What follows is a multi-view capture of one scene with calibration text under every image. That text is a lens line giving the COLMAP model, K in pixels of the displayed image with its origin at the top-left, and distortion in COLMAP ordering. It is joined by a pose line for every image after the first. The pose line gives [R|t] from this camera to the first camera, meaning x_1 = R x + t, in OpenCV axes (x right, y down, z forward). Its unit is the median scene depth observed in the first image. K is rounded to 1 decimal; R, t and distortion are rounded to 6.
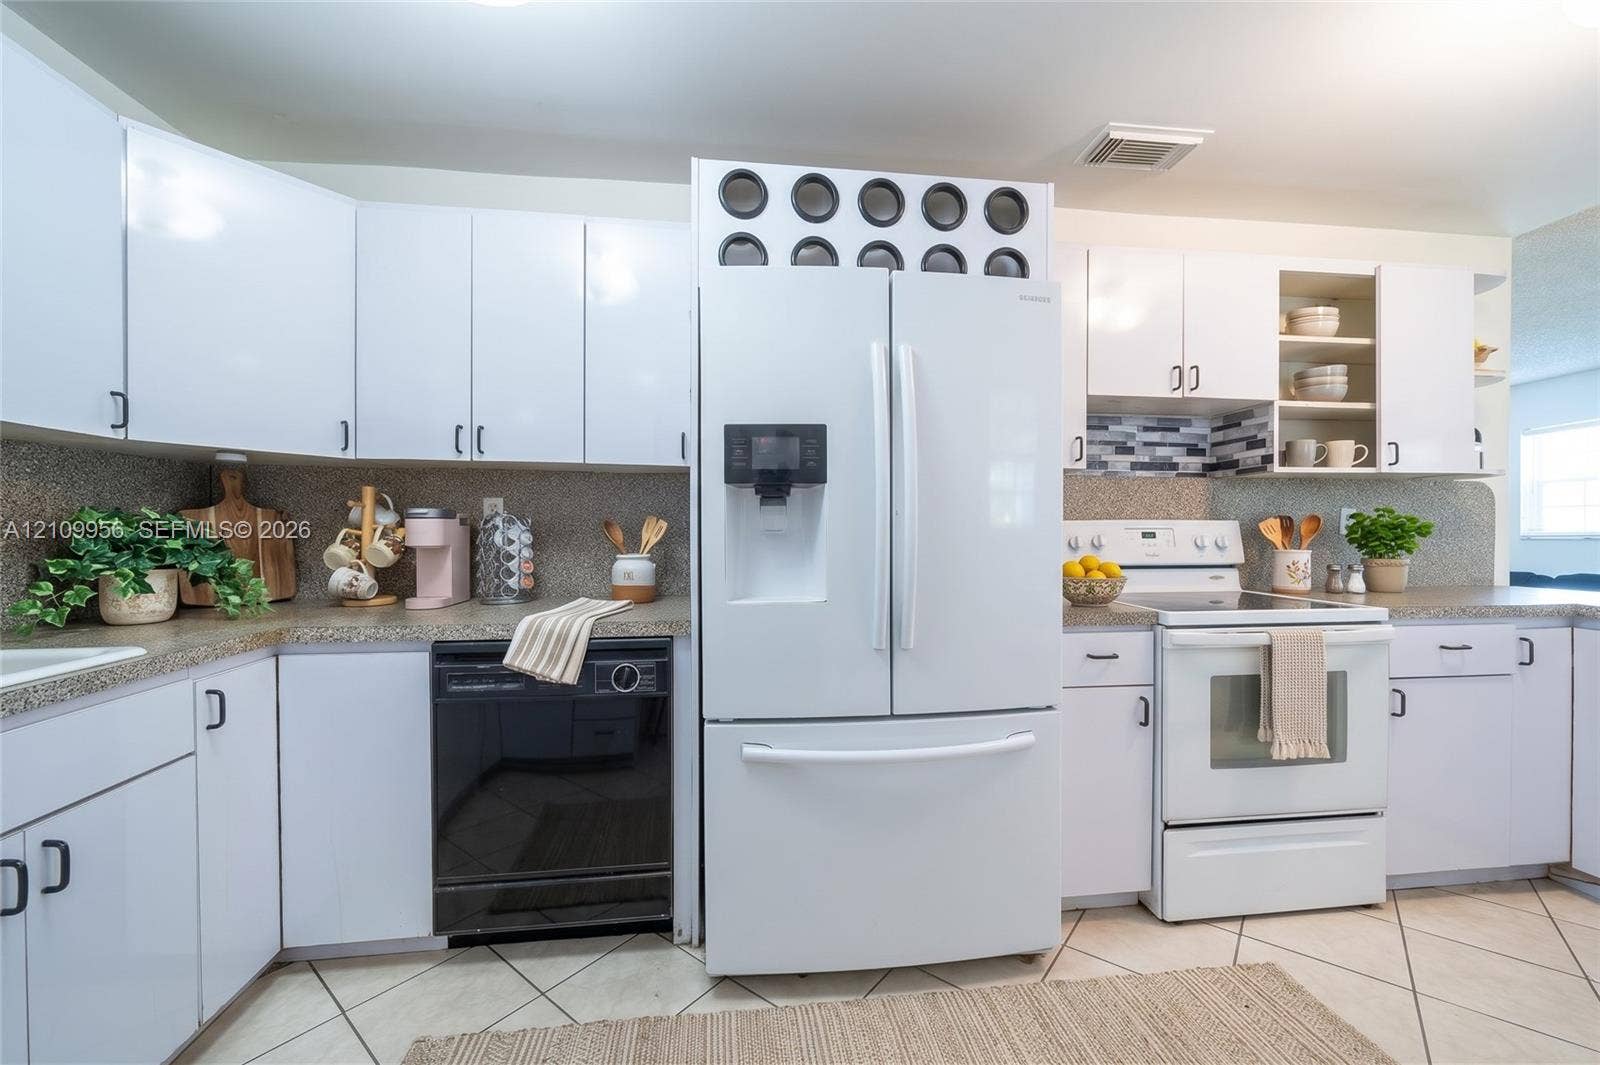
lens RADIAL K [[638.8, 0, 800.0], [0, 638.8, 532.5], [0, 0, 1]] dist [-0.000079, -0.000005]
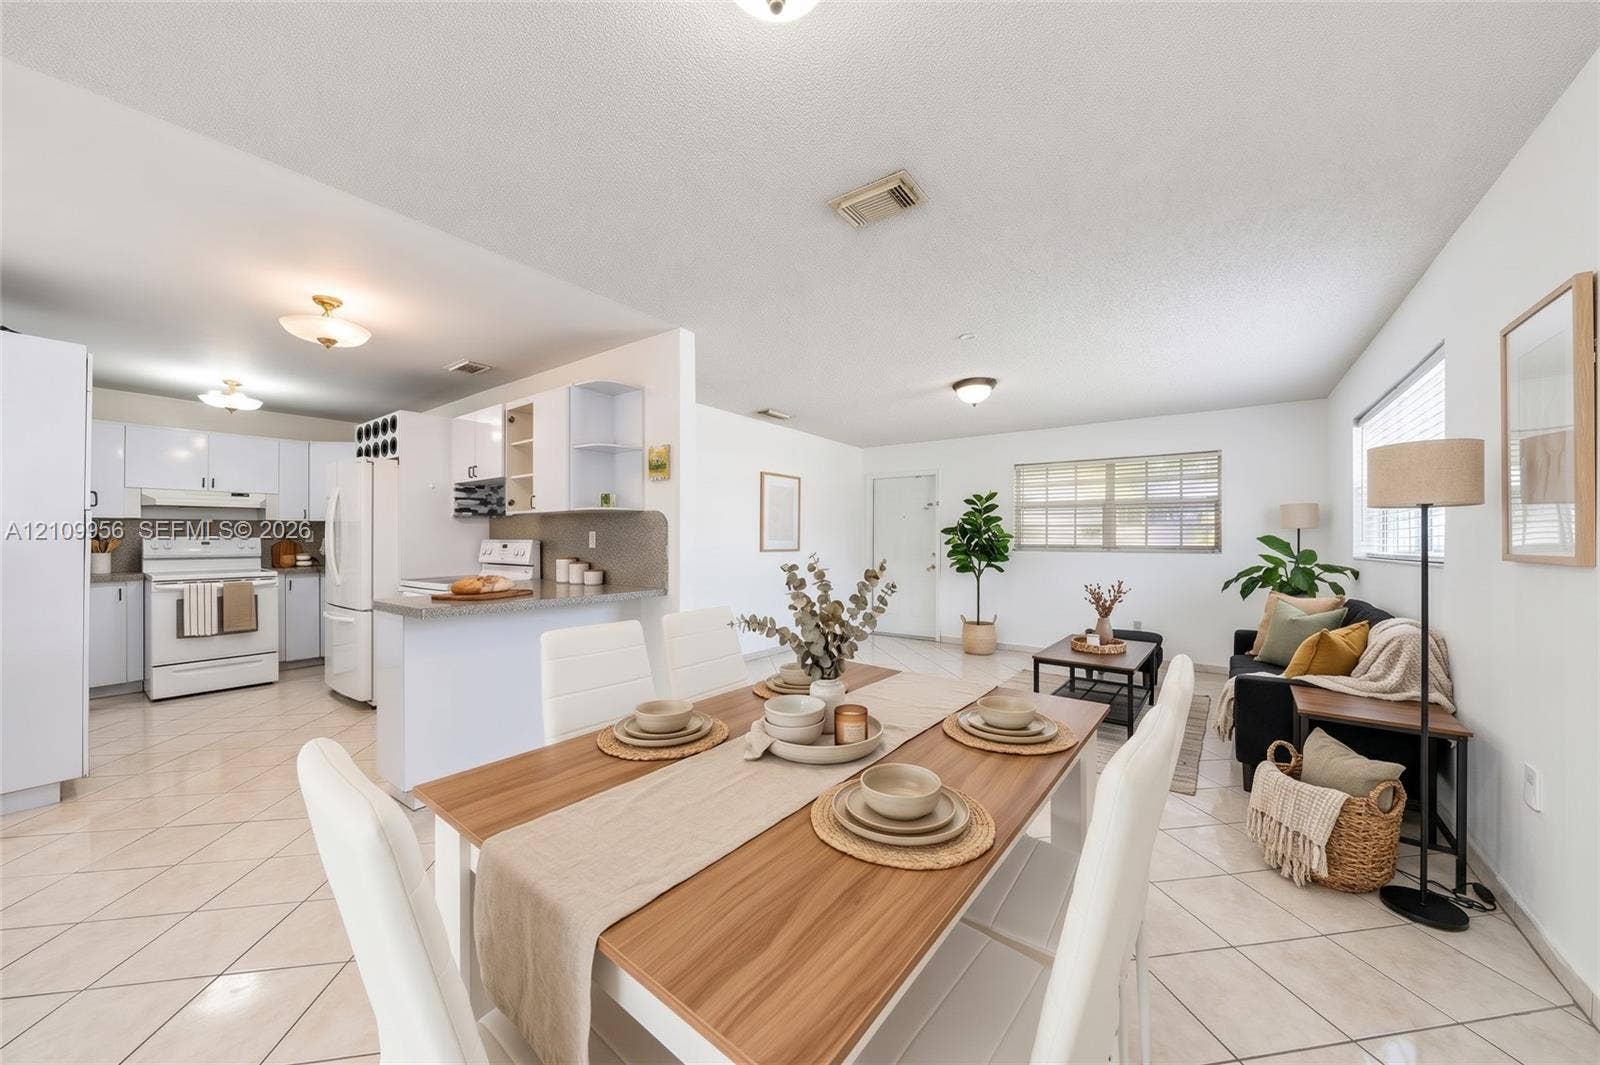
lens RADIAL K [[564.0, 0, 800.0], [0, 564.0, 532.5], [0, 0, 1]] dist [0.000180, 0.000008]
pose [[0.739359, 0.004323, -0.673298, 3.253290], [-0.011113, 0.999922, -0.005783, -0.055253], [0.673220, 0.011758, 0.739349, 0.508542]]
